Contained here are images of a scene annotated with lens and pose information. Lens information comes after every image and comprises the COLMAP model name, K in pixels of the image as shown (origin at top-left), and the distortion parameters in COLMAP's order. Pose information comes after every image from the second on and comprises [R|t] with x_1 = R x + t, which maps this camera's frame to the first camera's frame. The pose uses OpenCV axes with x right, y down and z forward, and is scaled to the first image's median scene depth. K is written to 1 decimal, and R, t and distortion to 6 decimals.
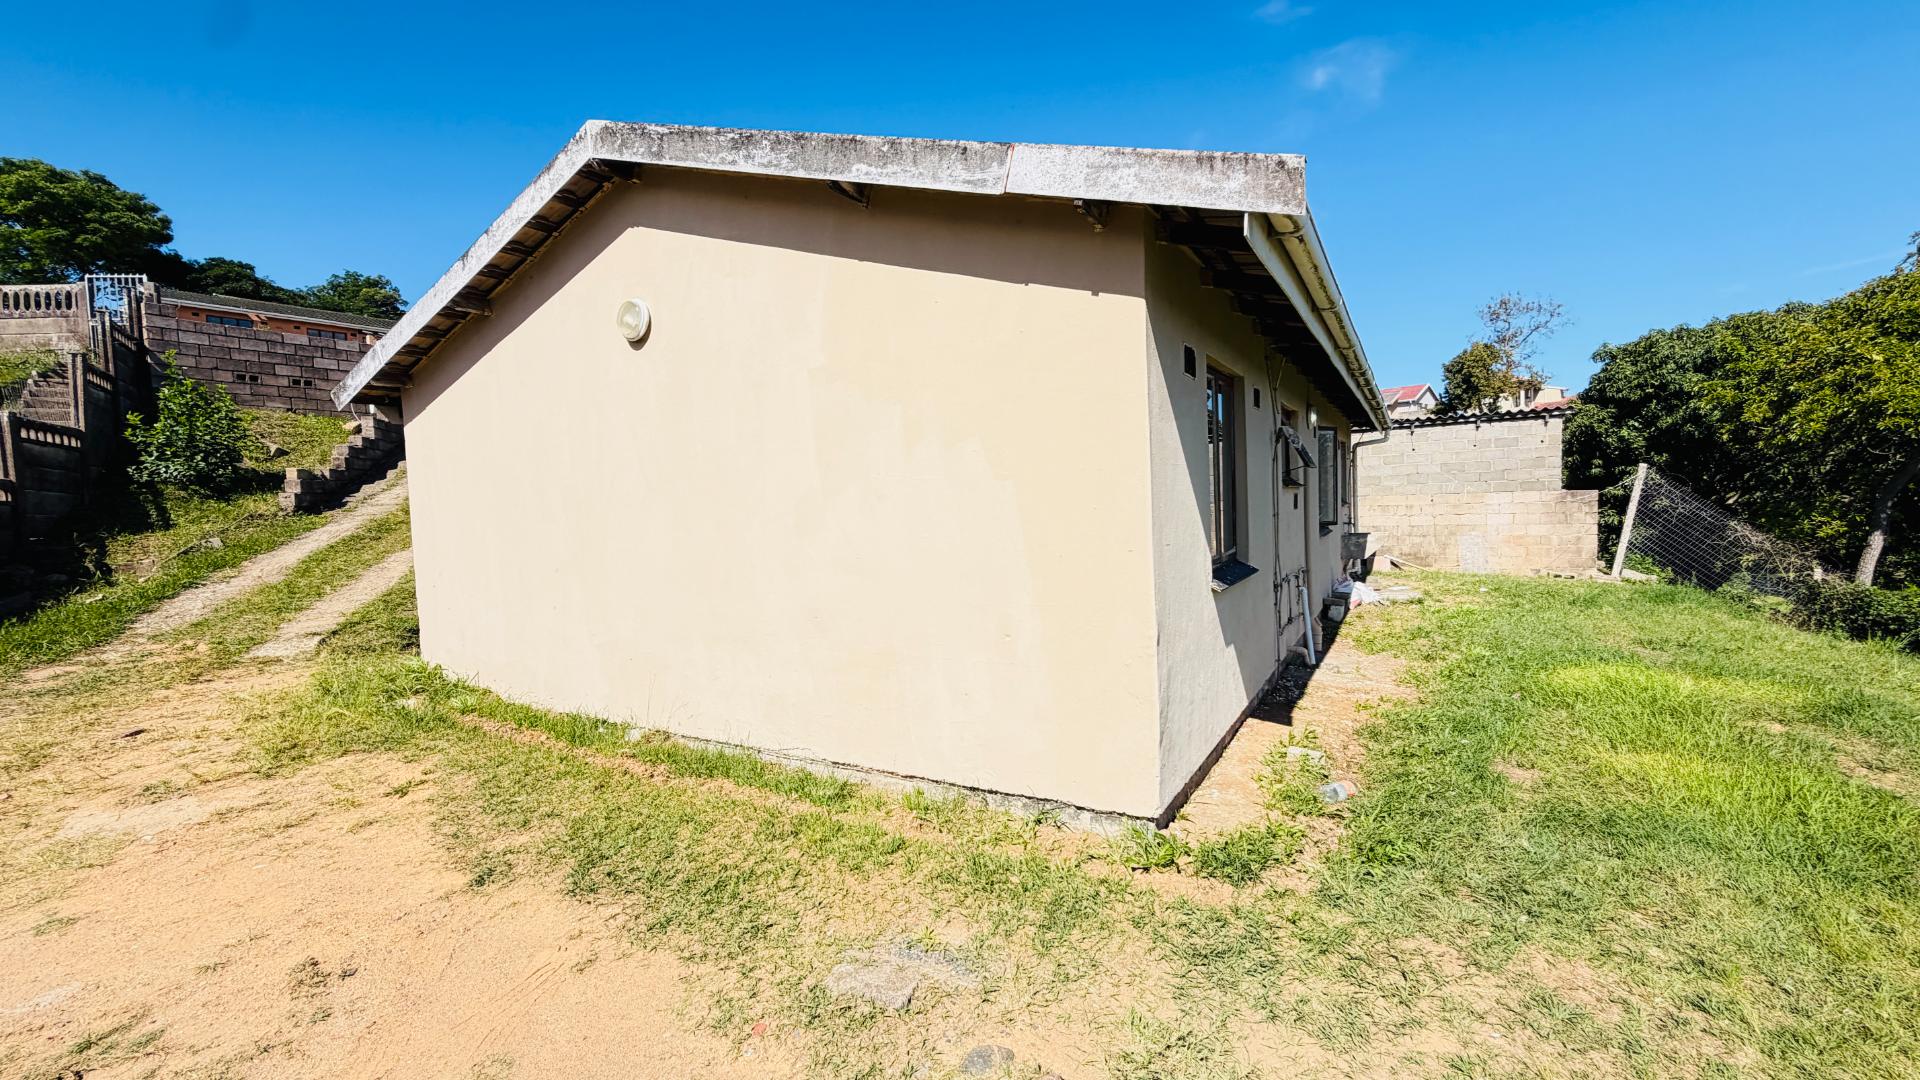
lens RADIAL K [[766.4, 0, 951.0], [0, 766.4, 549.4], [0, 0, 1]] dist [0.001103, -0.000258]
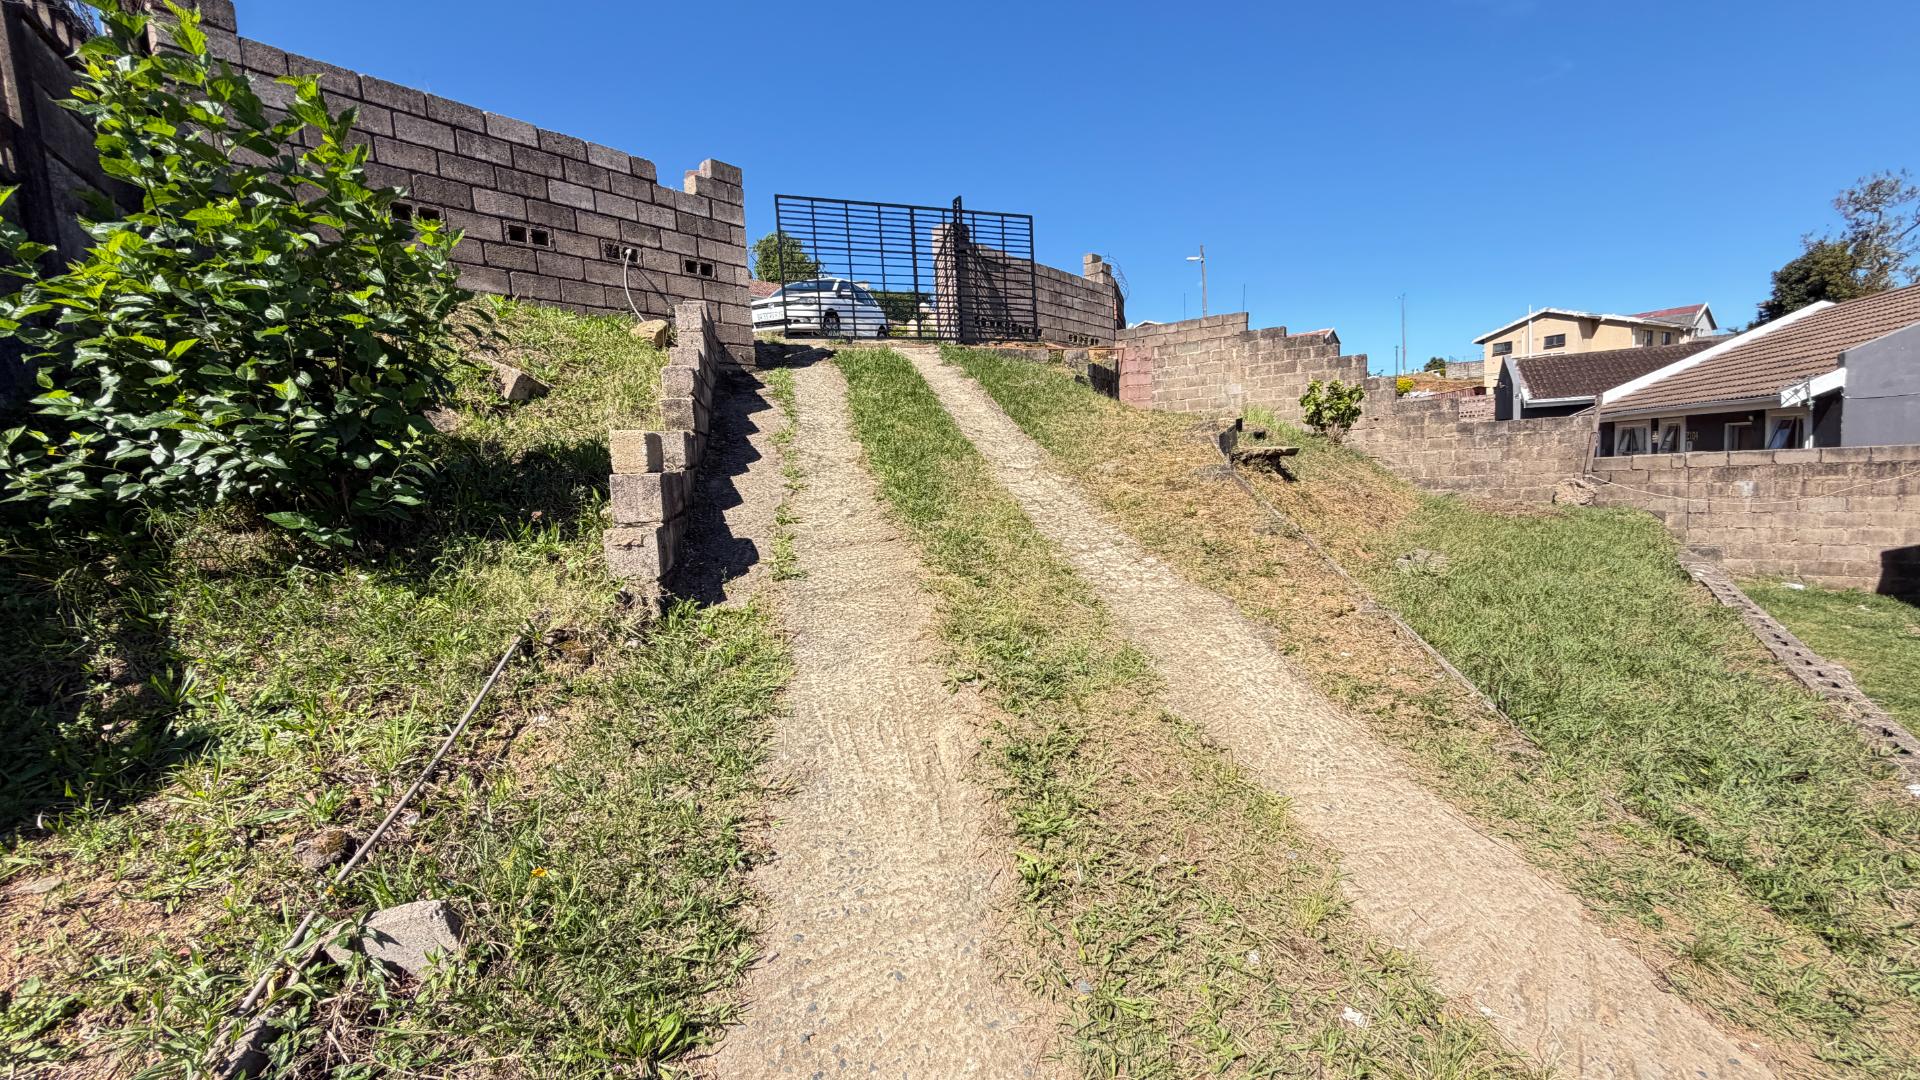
lens RADIAL K [[766.4, 0, 955.4], [0, 766.4, 541.4], [0, 0, 1]] dist [0.001103, -0.000258]
pose [[0.995646, -0.011965, -0.092442, -1.107126], [0.016003, 0.998944, 0.043057, -0.118872], [0.091829, -0.044349, 0.994787, 1.140703]]
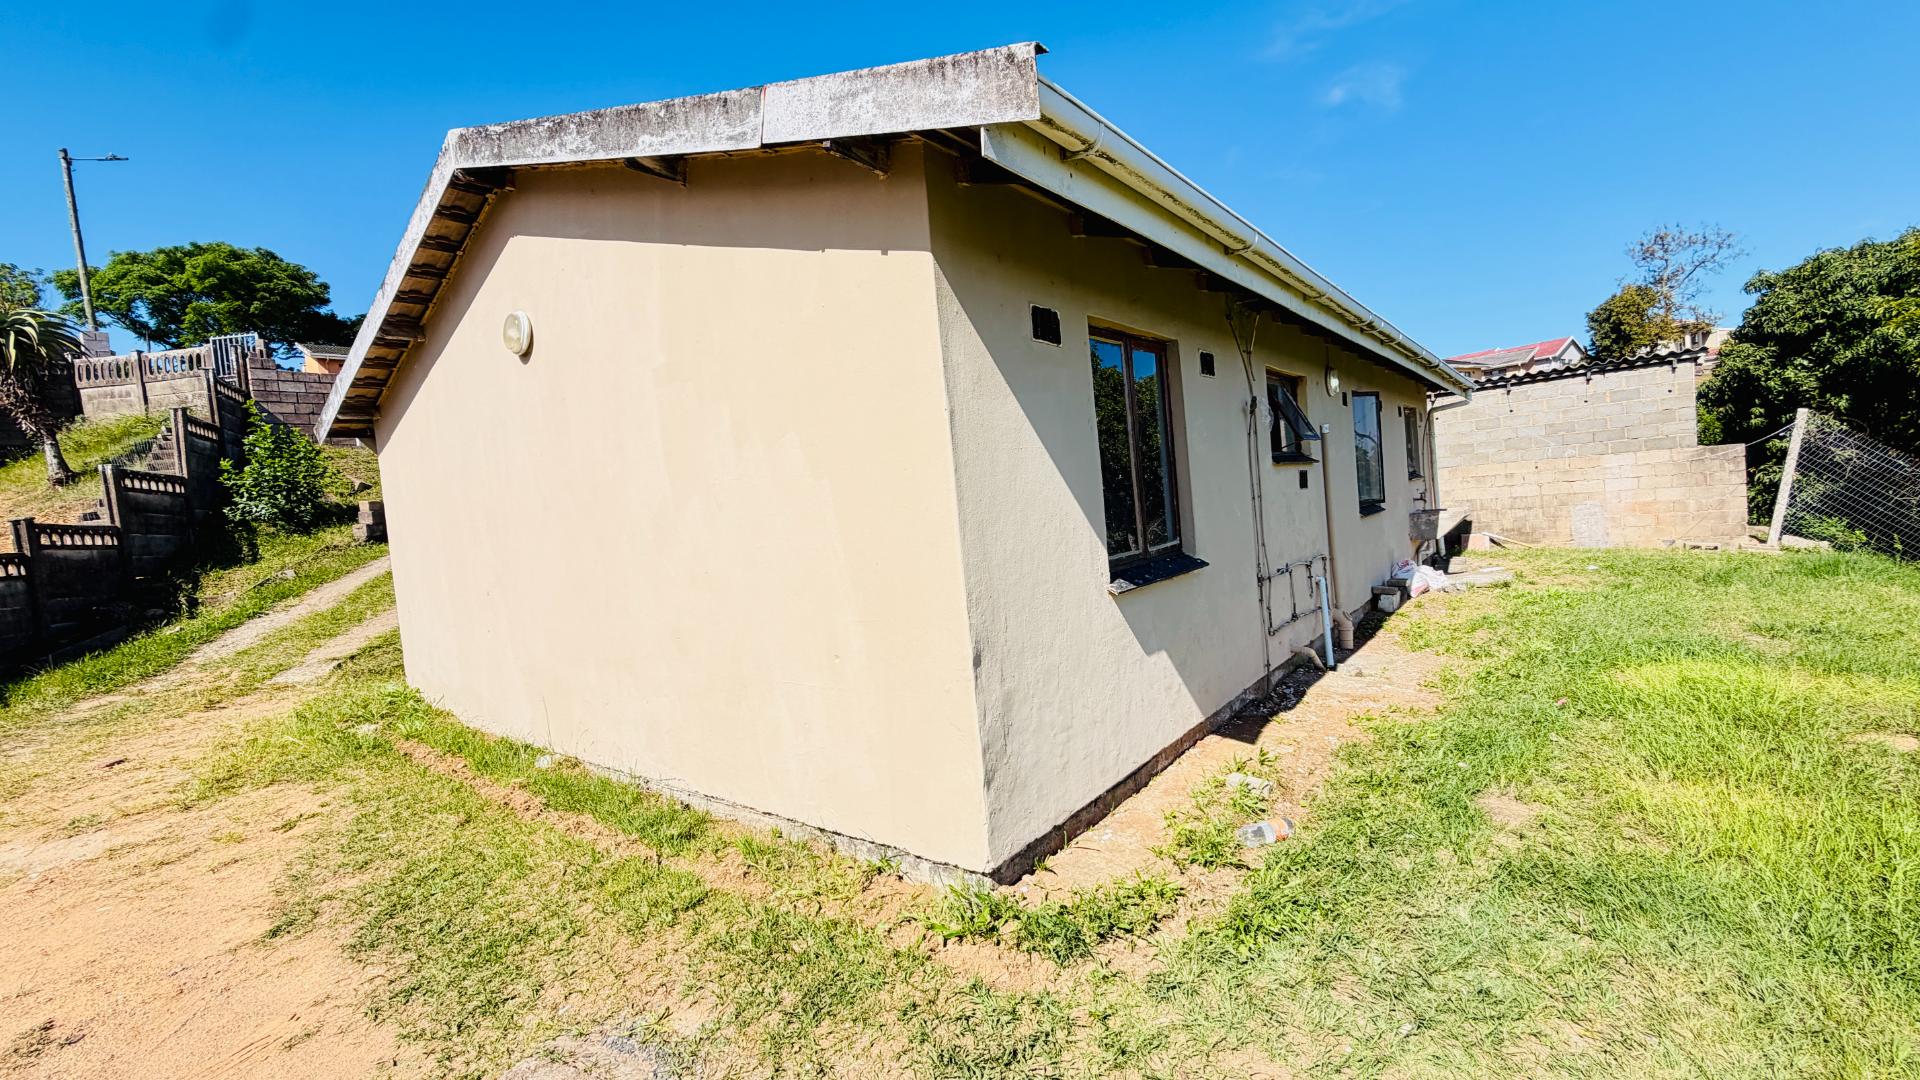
lens RADIAL K [[766.4, 0, 952.5], [0, 766.4, 548.5], [0, 0, 1]] dist [0.001103, -0.000258]
pose [[0.989604, -0.045333, -0.136484, 0.153805], [0.045677, 0.998956, -0.000610, -0.001722], [0.136370, -0.005631, 0.990642, 0.072663]]
